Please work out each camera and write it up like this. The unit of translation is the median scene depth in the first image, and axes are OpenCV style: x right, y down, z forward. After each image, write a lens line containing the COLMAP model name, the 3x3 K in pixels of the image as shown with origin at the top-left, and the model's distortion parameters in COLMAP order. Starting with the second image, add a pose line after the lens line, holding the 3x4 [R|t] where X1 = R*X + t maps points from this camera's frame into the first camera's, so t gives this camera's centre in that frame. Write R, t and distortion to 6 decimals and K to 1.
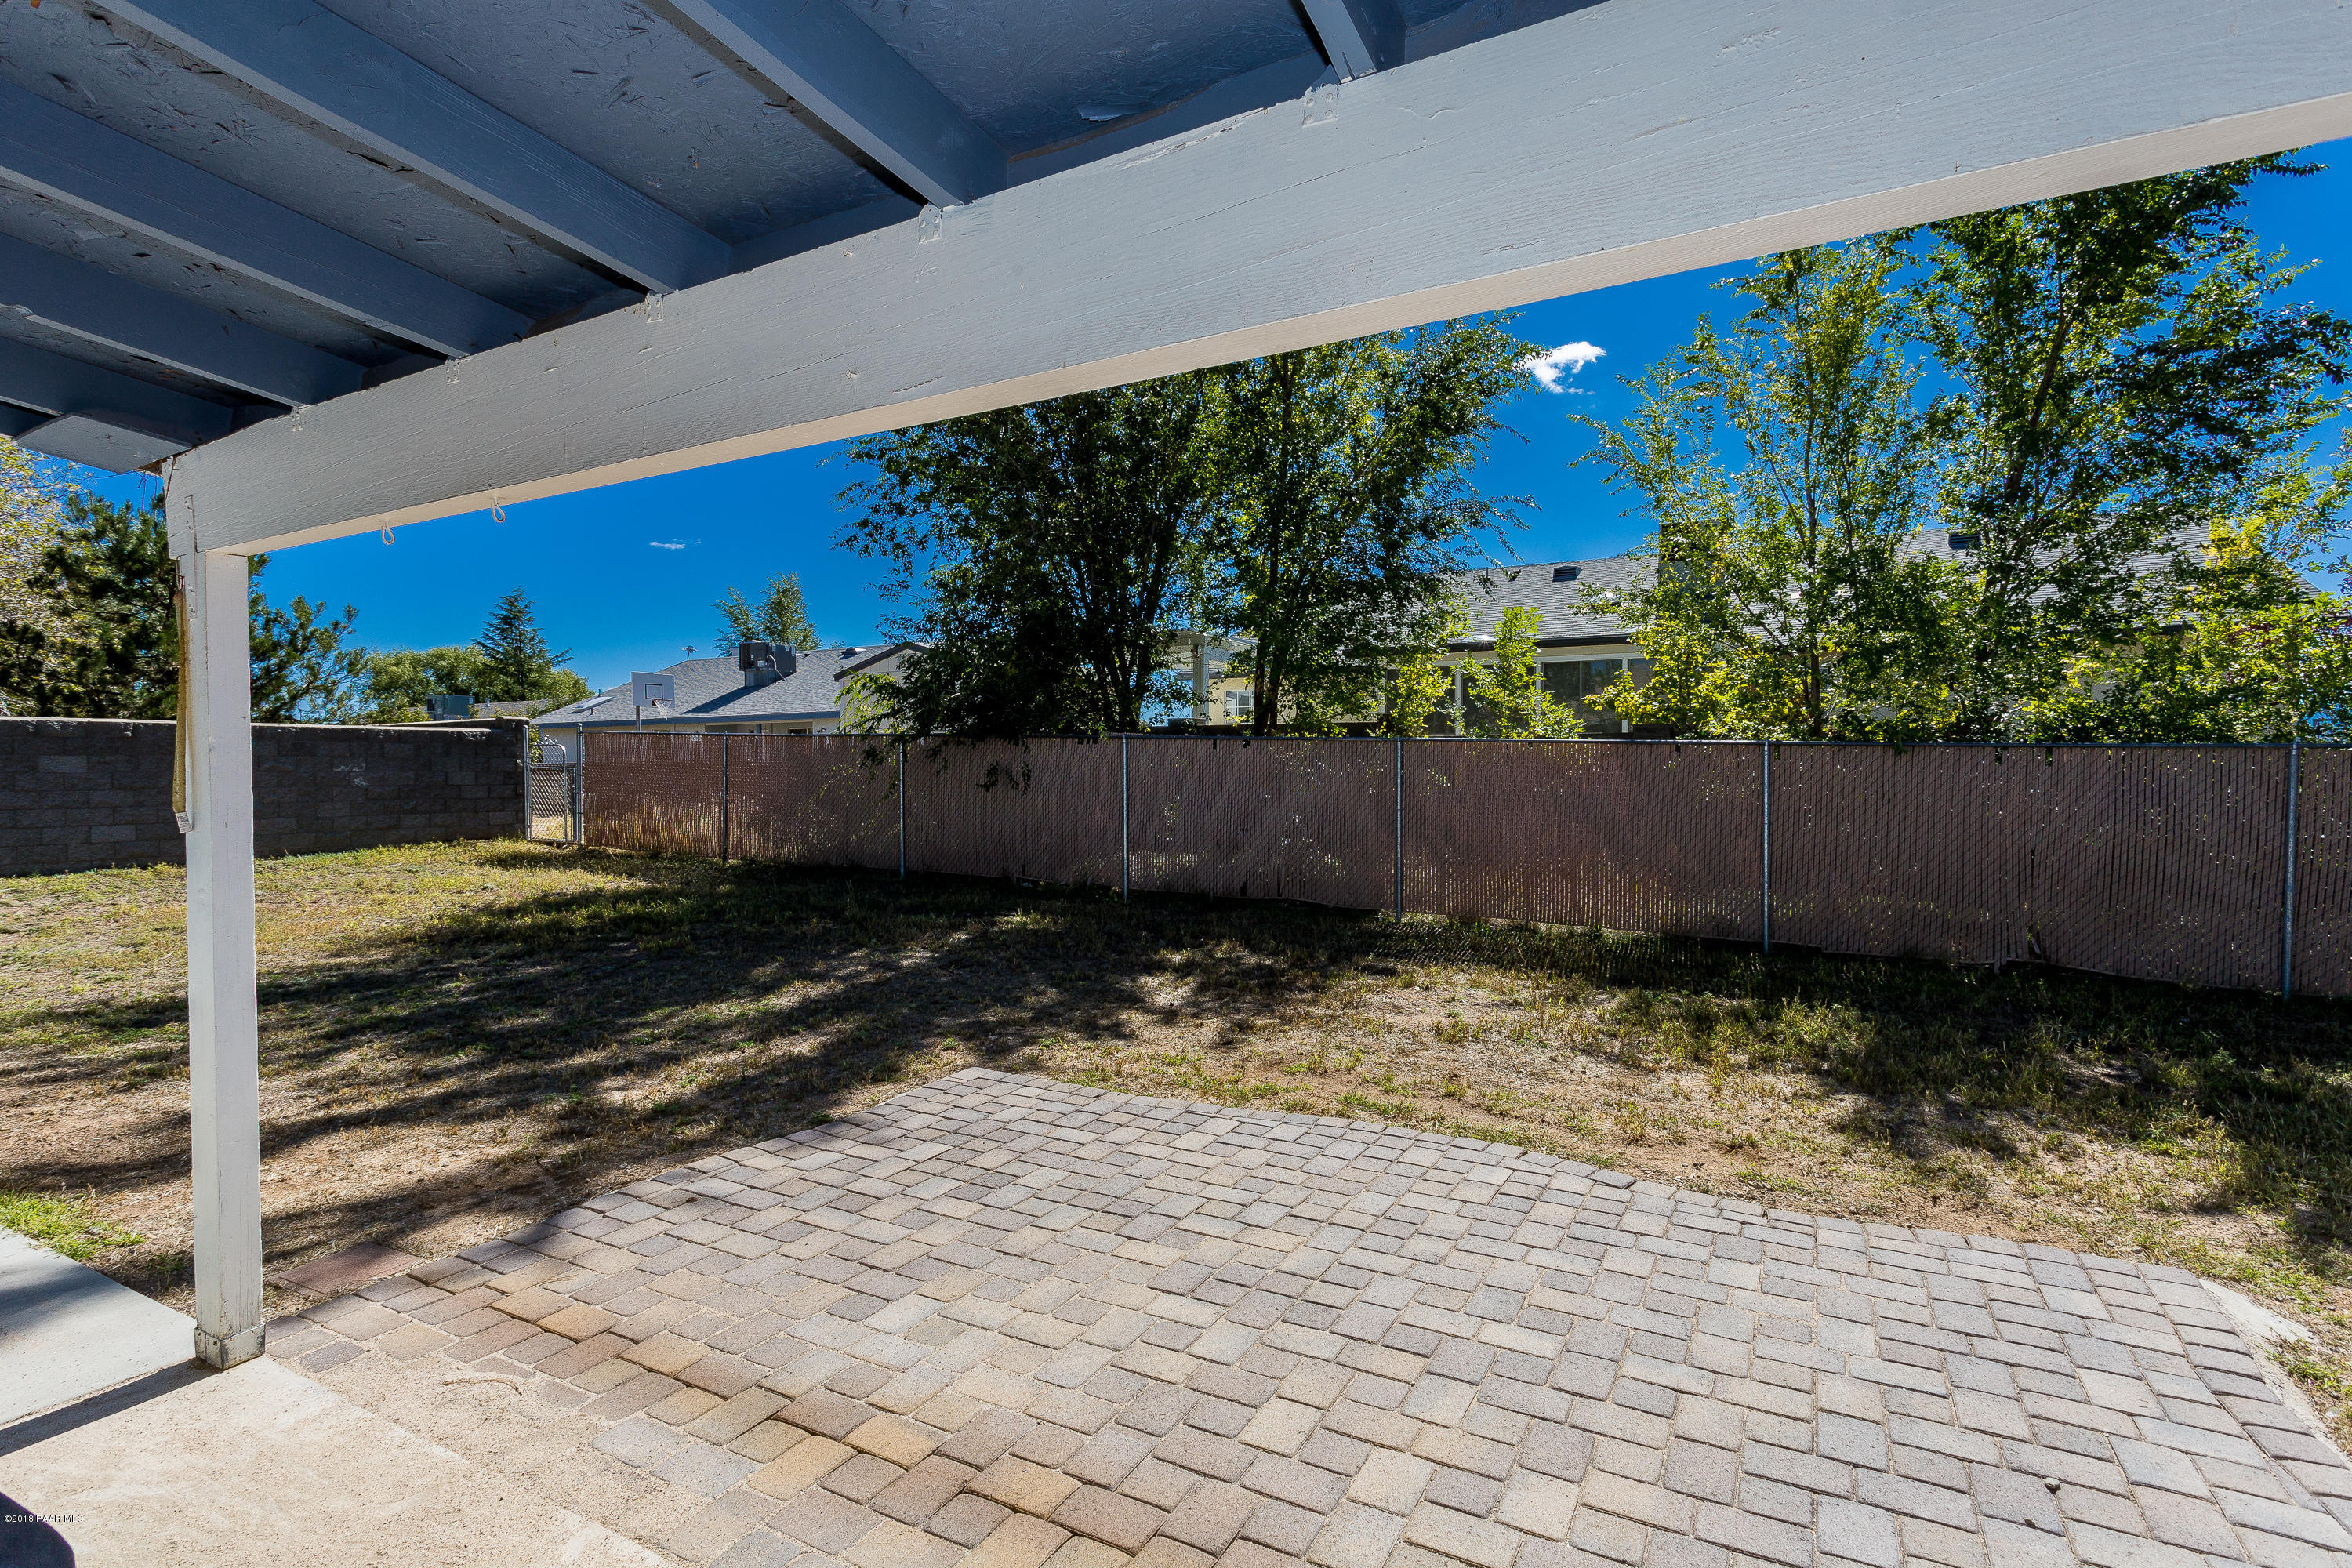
lens RADIAL K [[1168.0, 0, 1176.0], [0, 1168.0, 784.0], [0, 0, 1]] dist [0.009384, 0.000273]
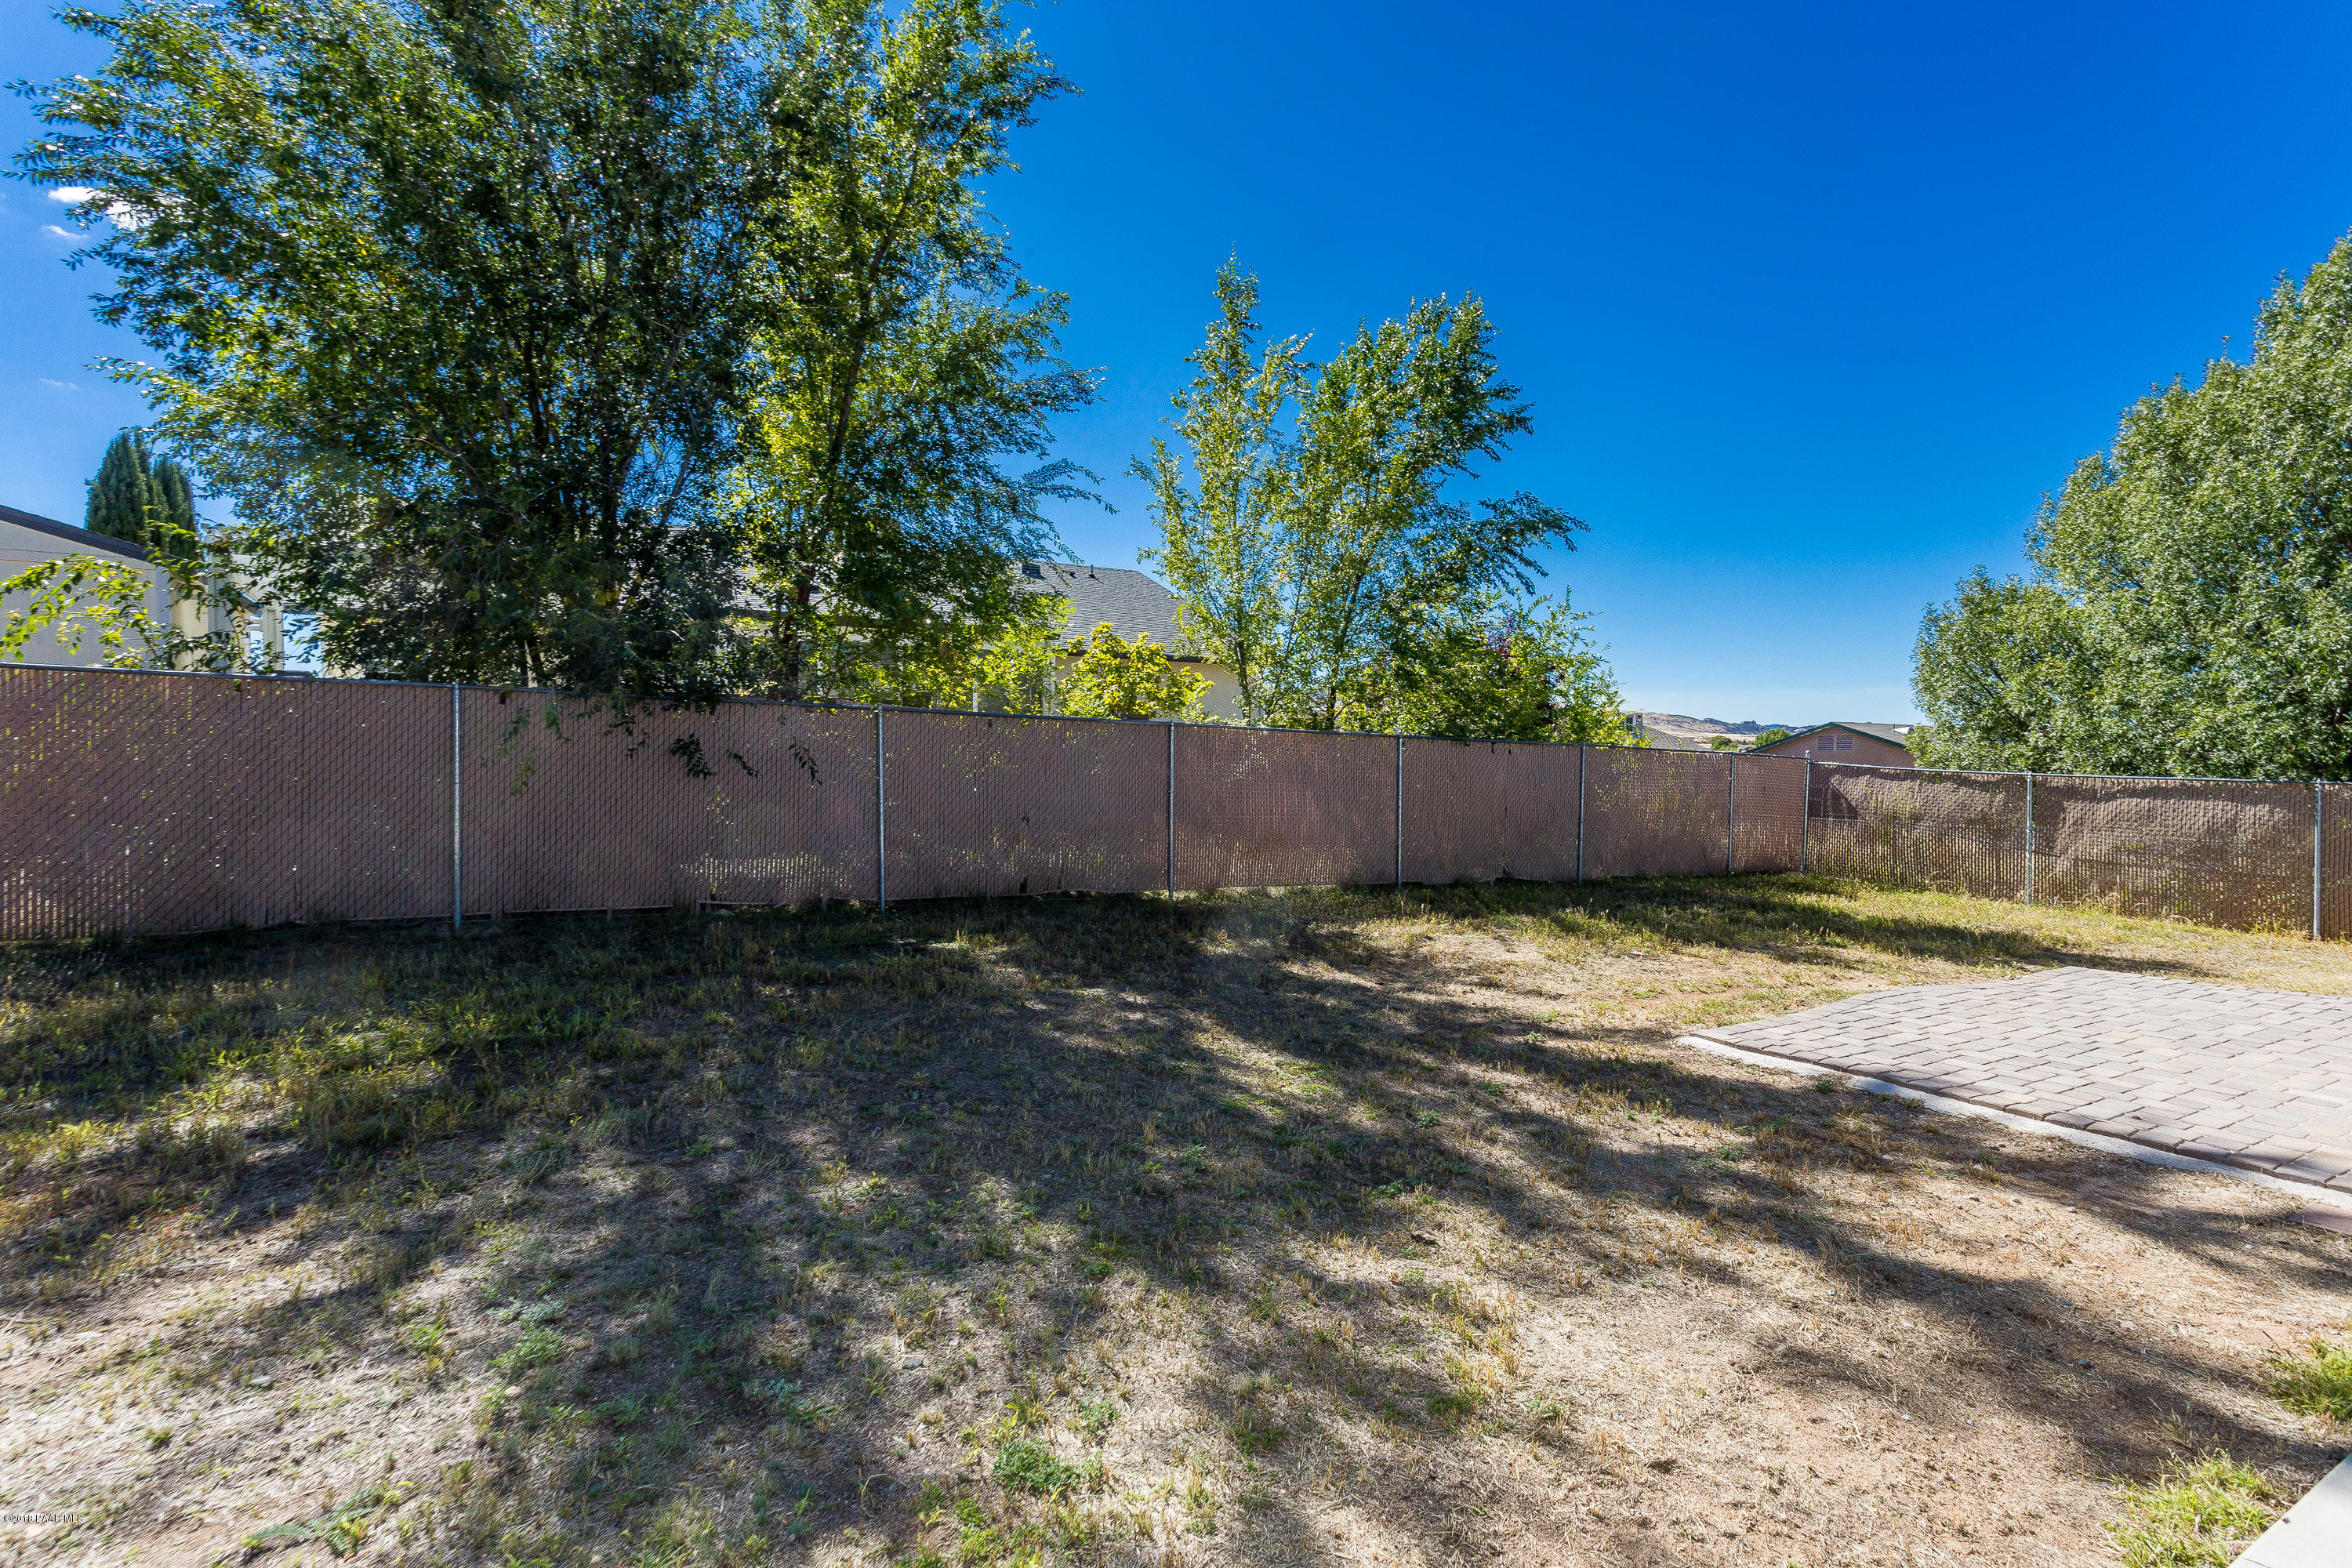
lens RADIAL K [[1168.0, 0, 1176.0], [0, 1168.0, 784.0], [0, 0, 1]] dist [0.009384, 0.000273]
pose [[0.423055, -0.005761, 0.906086, -1.237123], [-0.000637, 0.999978, 0.006655, 0.008737], [-0.906104, -0.003393, 0.423041, 0.889769]]
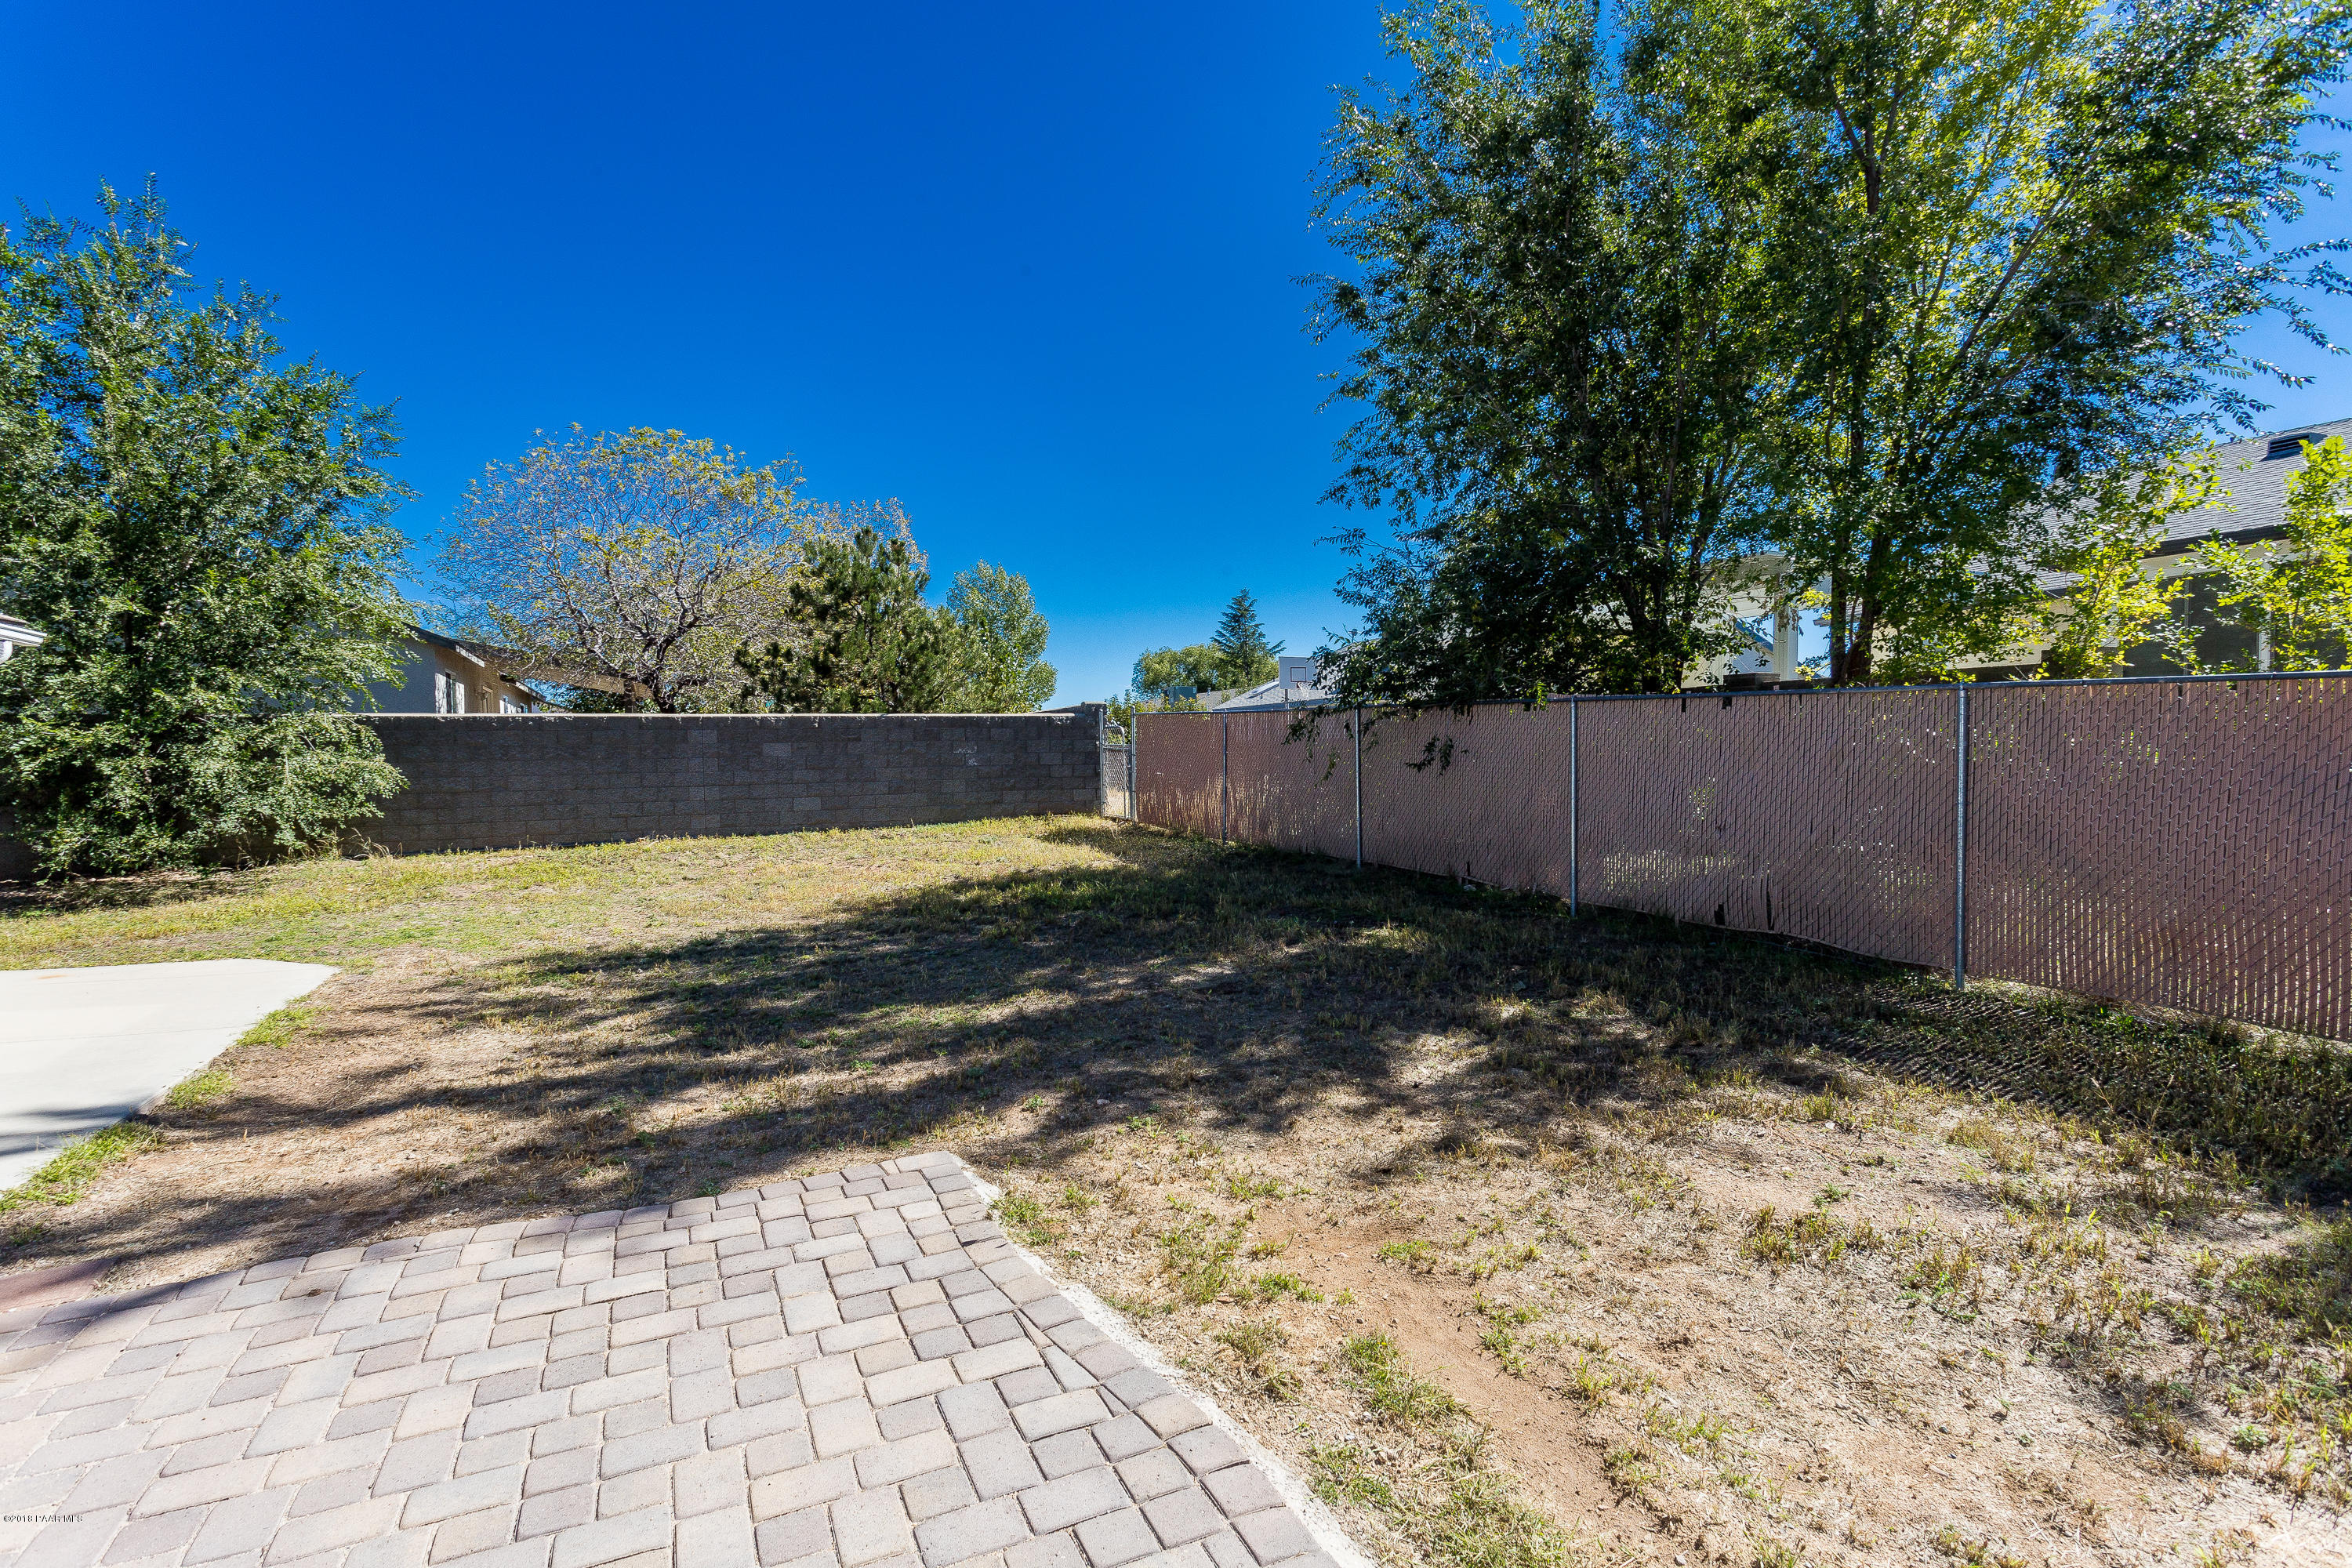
lens RADIAL K [[1168.0, 0, 1176.0], [0, 1168.0, 784.0], [0, 0, 1]] dist [0.009384, 0.000273]
pose [[0.816447, 0.006108, -0.577388, 0.336068], [0.004922, 0.999834, 0.017537, 0.000202], [0.577399, -0.017160, 0.816281, 0.448667]]
